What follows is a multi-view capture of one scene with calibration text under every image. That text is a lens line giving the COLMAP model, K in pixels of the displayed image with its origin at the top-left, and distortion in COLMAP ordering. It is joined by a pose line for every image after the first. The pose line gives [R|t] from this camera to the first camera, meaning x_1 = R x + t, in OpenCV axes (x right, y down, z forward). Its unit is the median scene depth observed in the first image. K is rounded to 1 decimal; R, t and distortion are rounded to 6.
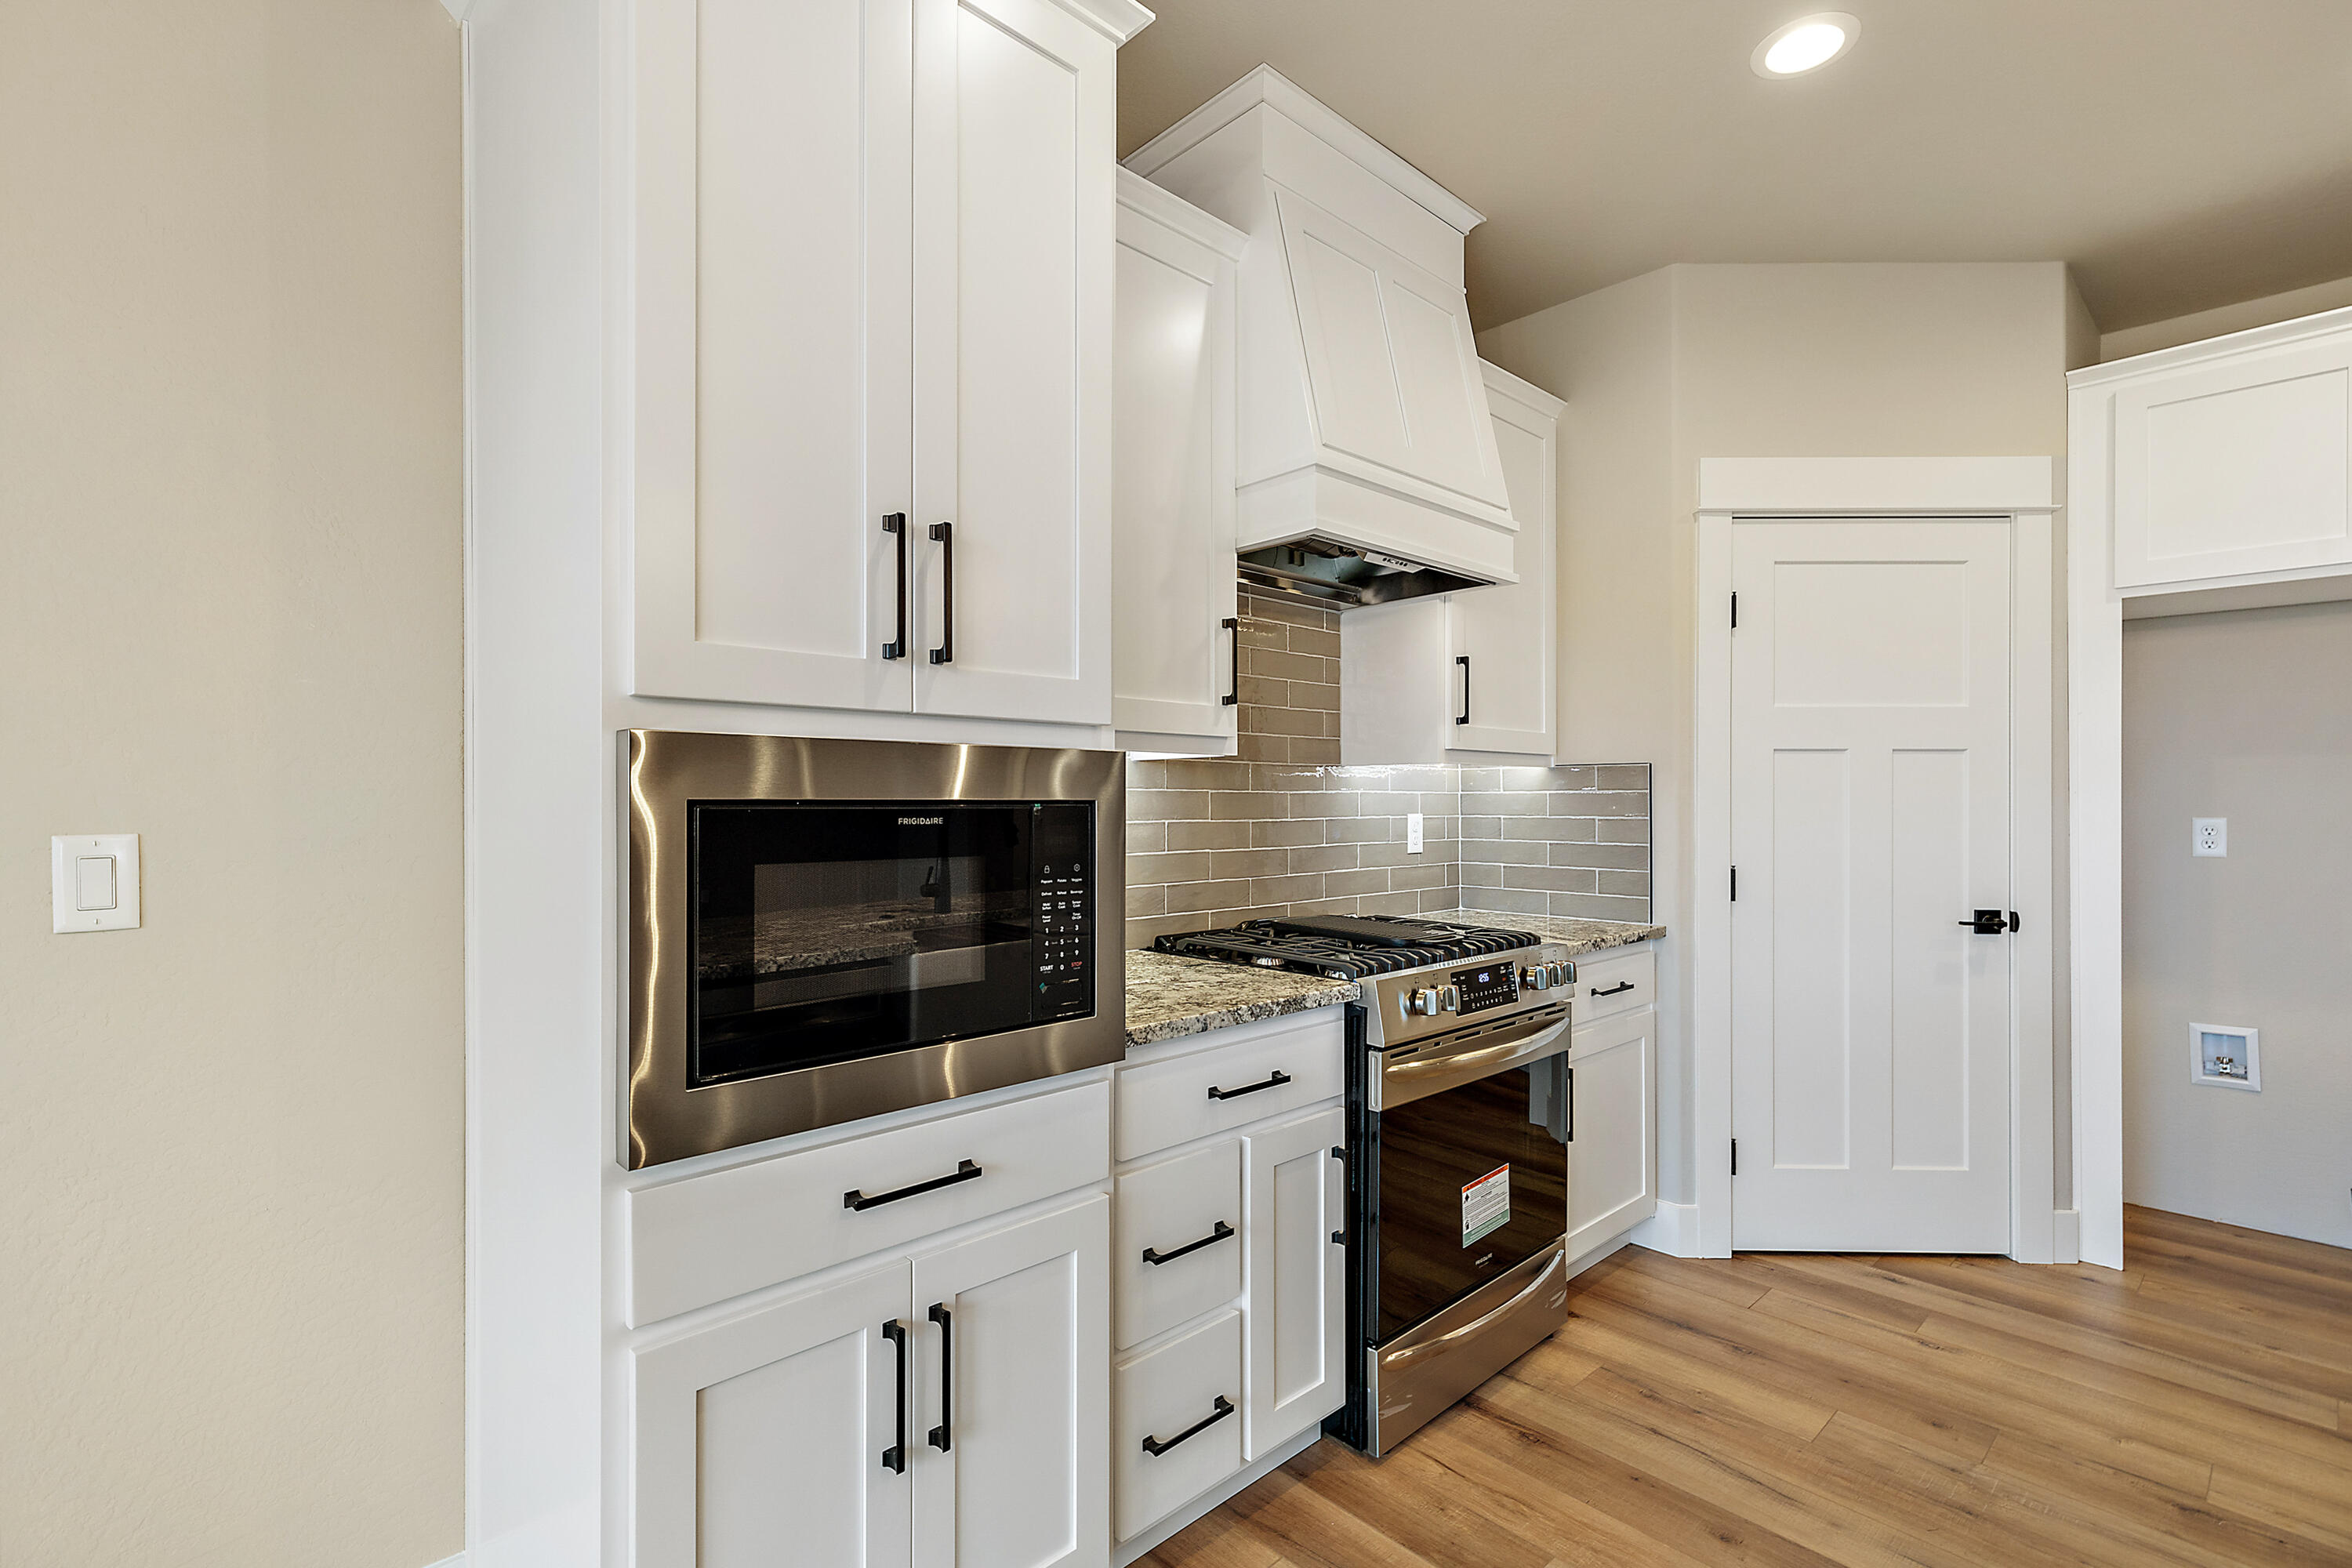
lens RADIAL K [[1068.6, 0, 1180.8], [0, 1068.6, 799.8], [0, 0, 1]] dist [0.008441, 0.000194]
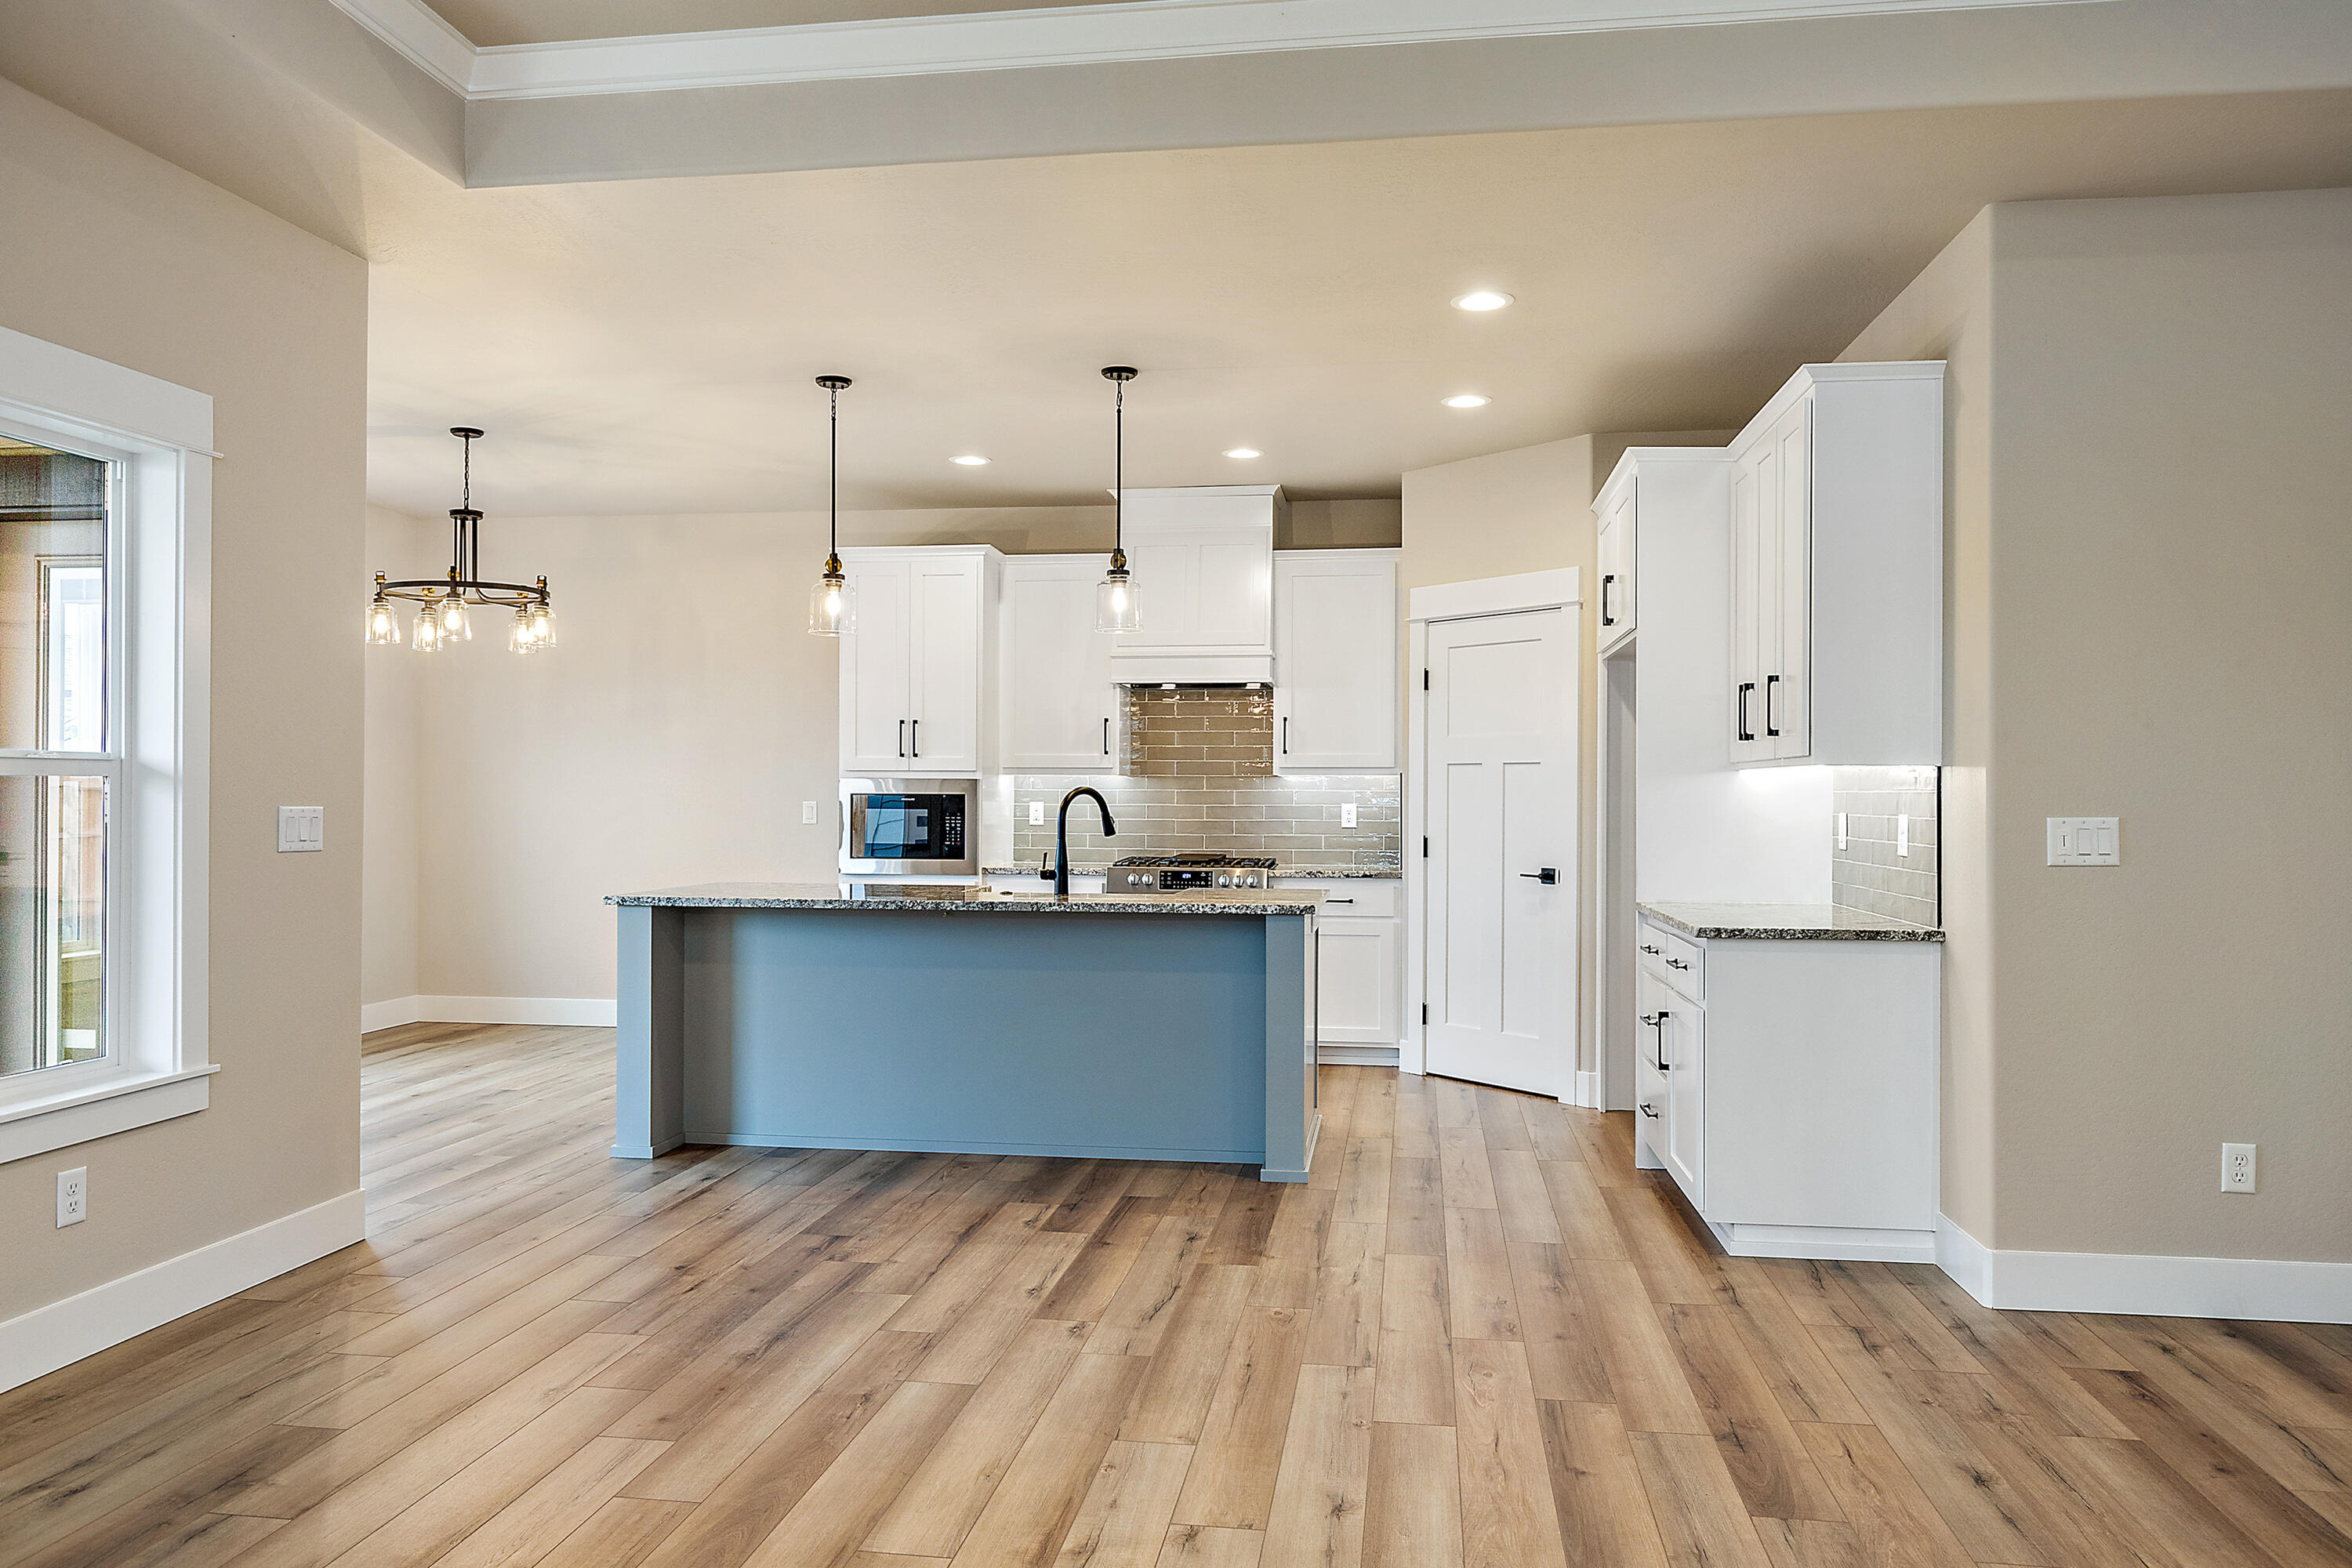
lens RADIAL K [[1614.7, 0, 1187.8], [0, 1614.7, 792.6], [0, 0, 1]] dist [0.003105, -0.003604]
pose [[0.625059, 0.000326, -0.780577, 2.715525], [-0.003827, 0.999989, -0.002647, 0.004256], [0.780568, 0.004641, 0.625054, -1.010262]]
